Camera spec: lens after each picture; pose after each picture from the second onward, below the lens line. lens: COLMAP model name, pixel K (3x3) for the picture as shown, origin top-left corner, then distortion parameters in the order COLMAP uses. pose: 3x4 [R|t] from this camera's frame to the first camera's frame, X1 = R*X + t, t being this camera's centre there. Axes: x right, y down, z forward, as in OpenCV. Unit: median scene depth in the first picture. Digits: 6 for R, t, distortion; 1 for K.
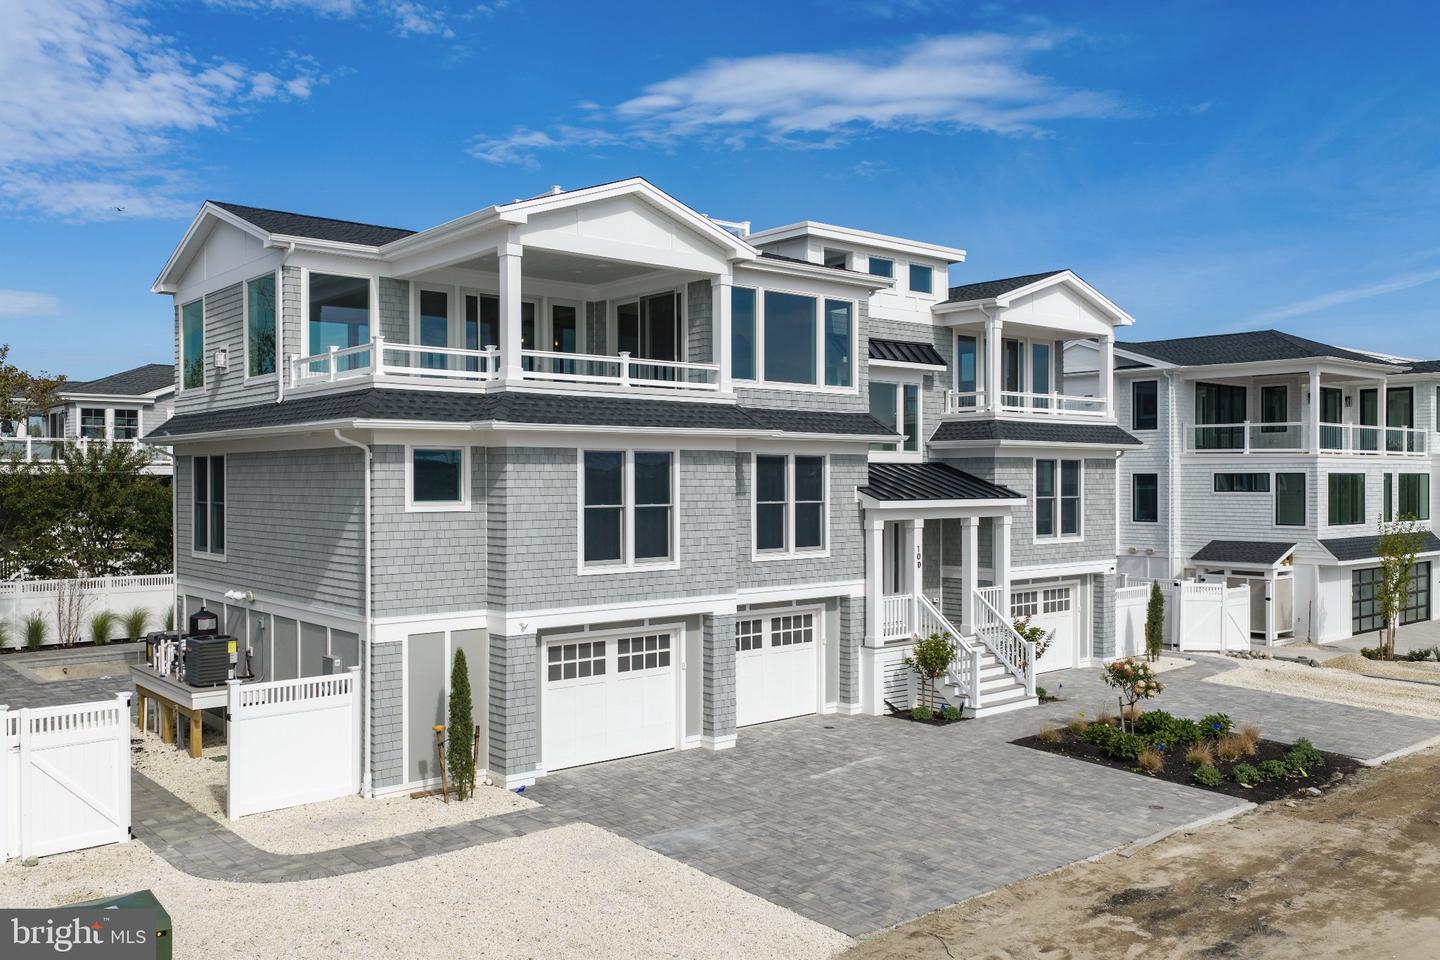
lens RADIAL K [[1206.1, 0, 725.7], [0, 1206.1, 482.5], [0, 0, 1]] dist [0.009215, -0.013676]
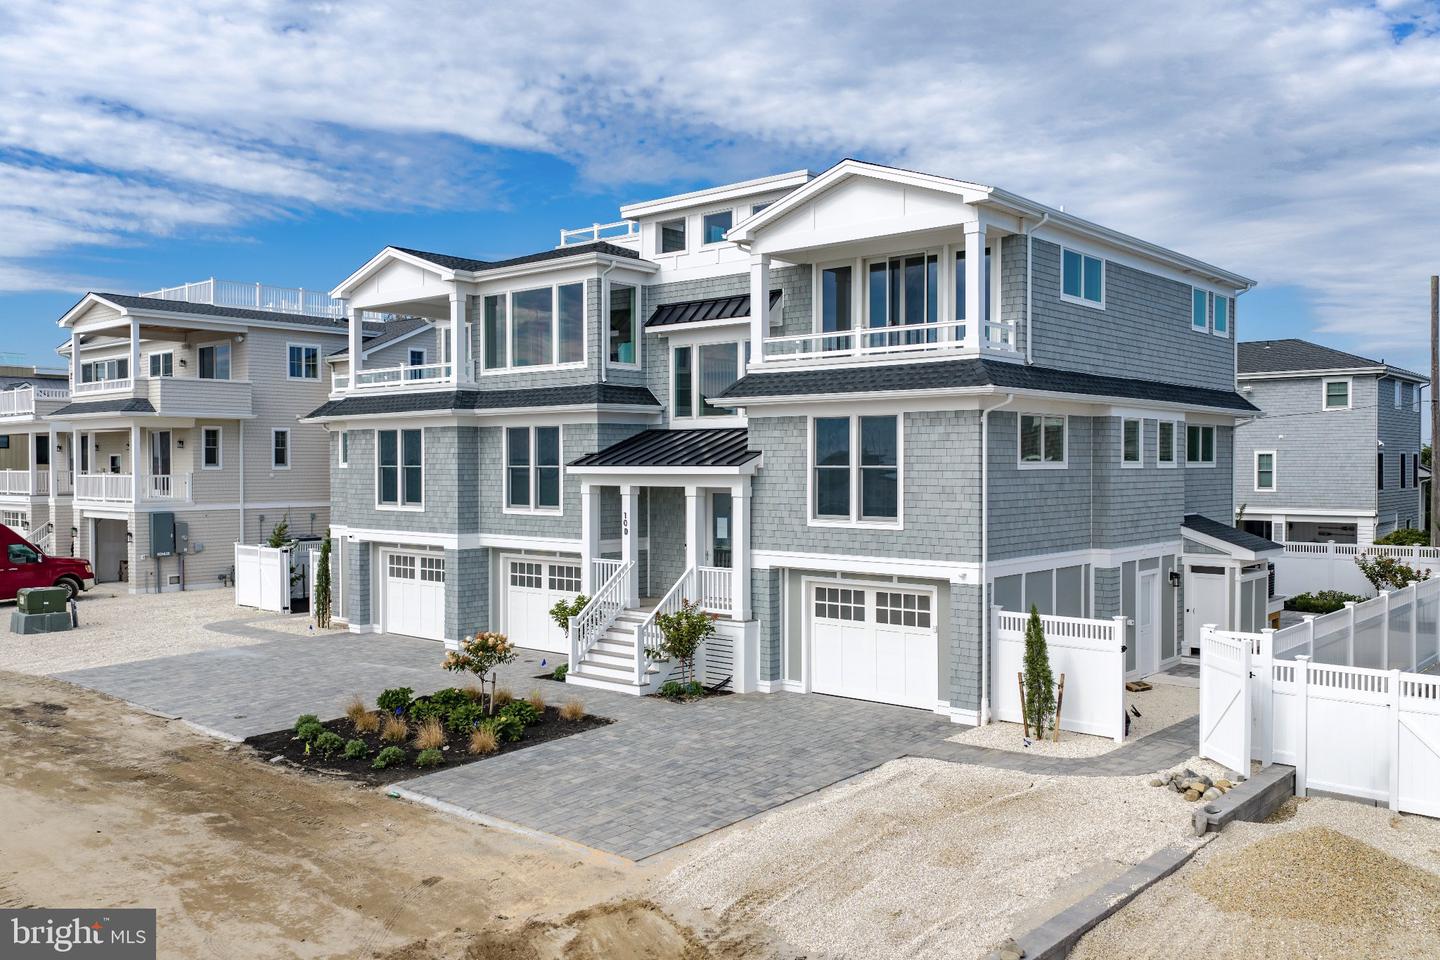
lens RADIAL K [[1206.1, 0, 715.4], [0, 1206.1, 486.5], [0, 0, 1]] dist [0.009215, -0.013676]
pose [[0.144196, 0.020228, -0.989342, 1.452839], [-0.000985, 0.999793, 0.020298, 0.013506], [0.989549, -0.001953, 0.144186, 1.171483]]
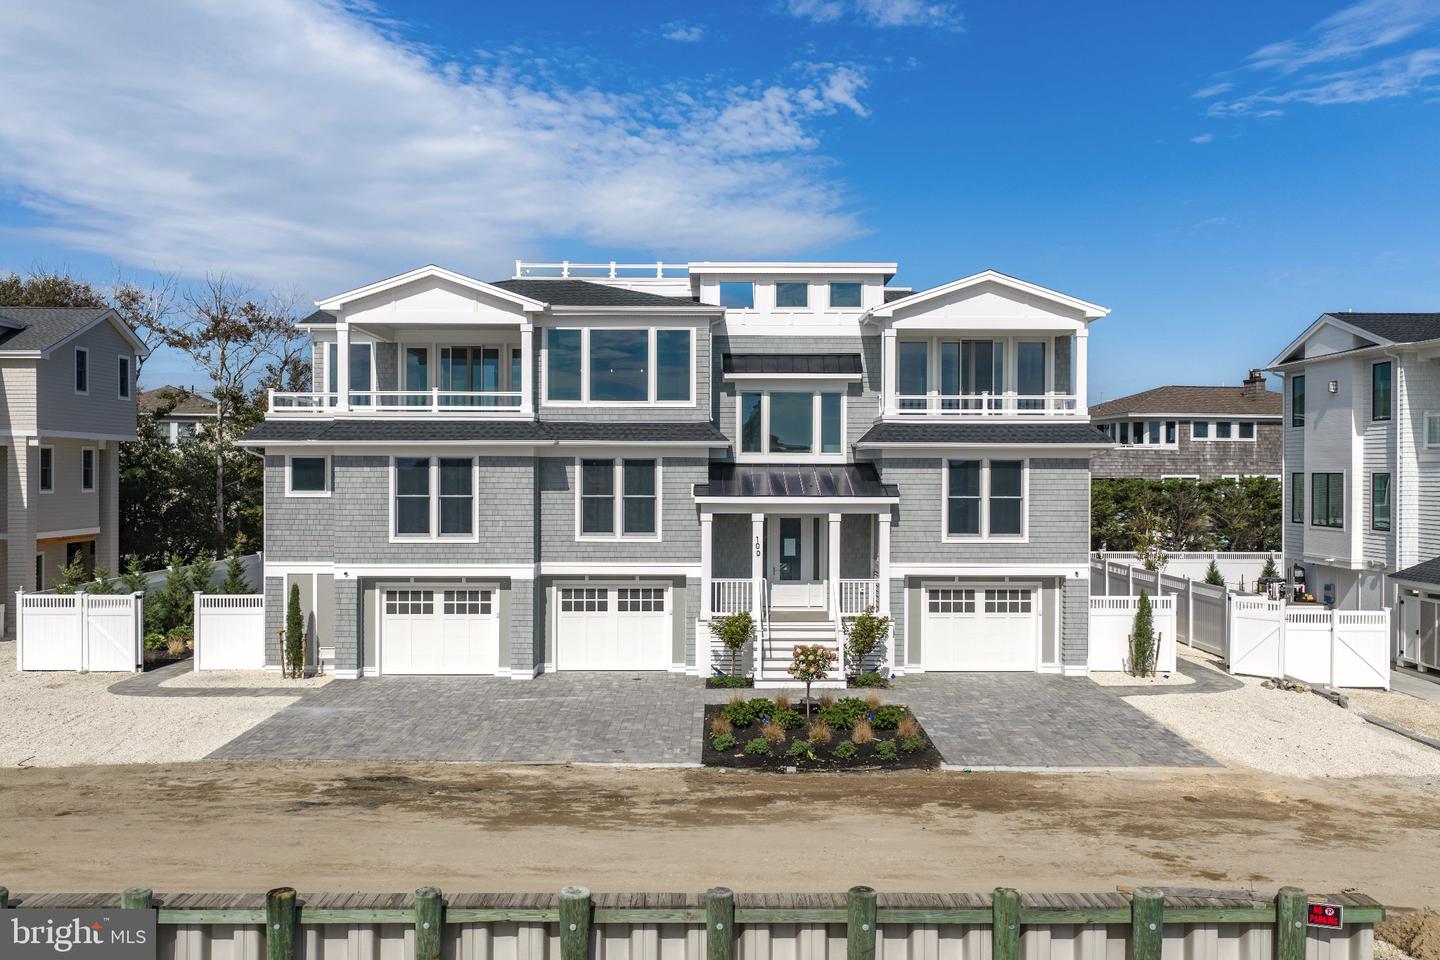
lens RADIAL K [[1206.1, 0, 720.6], [0, 1206.1, 485.6], [0, 0, 1]] dist [0.009215, -0.013676]
pose [[0.764916, 0.010645, -0.644042, 1.094184], [-0.005748, 0.999936, 0.009701, -0.008741], [0.644104, -0.003718, 0.764929, 0.129876]]
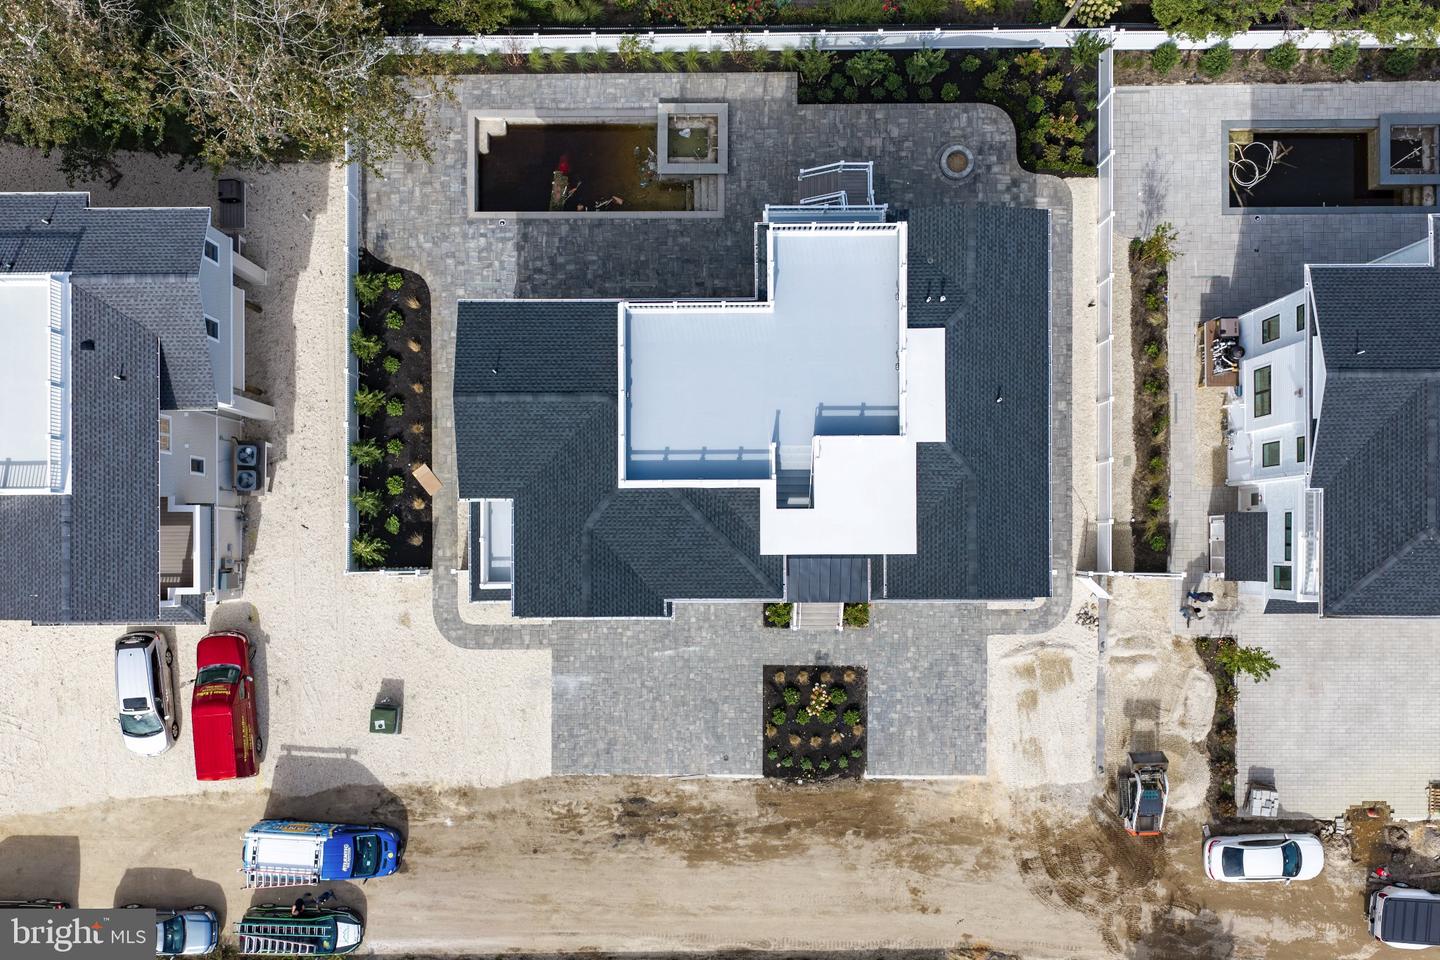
lens RADIAL K [[1206.1, 0, 717.0], [0, 1206.1, 479.3], [0, 0, 1]] dist [0.009215, -0.013676]
pose [[0.762031, 0.647440, -0.011350, -0.037464], [0.014630, 0.000310, 0.999893, -2.255313], [0.647375, -0.762116, -0.009235, 1.356114]]
